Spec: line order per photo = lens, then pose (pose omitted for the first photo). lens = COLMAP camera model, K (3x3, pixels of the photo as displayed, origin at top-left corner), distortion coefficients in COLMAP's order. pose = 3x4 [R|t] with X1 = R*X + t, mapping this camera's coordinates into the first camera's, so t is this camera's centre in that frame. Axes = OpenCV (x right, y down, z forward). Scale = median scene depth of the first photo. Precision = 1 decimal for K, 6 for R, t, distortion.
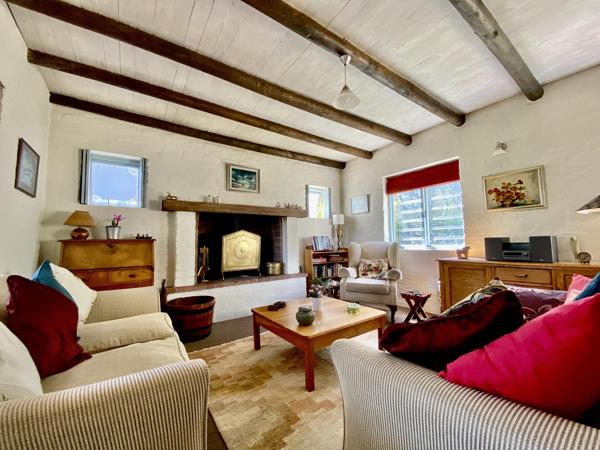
lens RADIAL K [[243.8, 0, 304.1], [0, 243.8, 221.9], [0, 0, 1]] dist [-0.028751, -0.000407]
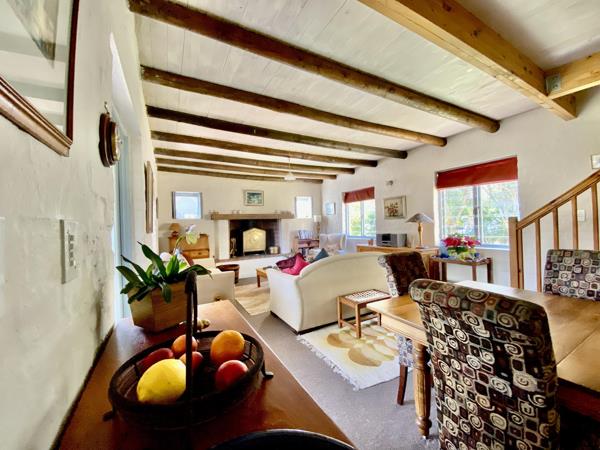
lens RADIAL K [[243.8, 0, 301.7], [0, 243.8, 221.6], [0, 0, 1]] dist [-0.028751, -0.000407]
pose [[0.992328, -0.013102, -0.122934, 0.322075], [0.021778, 0.997344, 0.069501, -0.136785], [0.121697, -0.071645, 0.989978, -0.733998]]
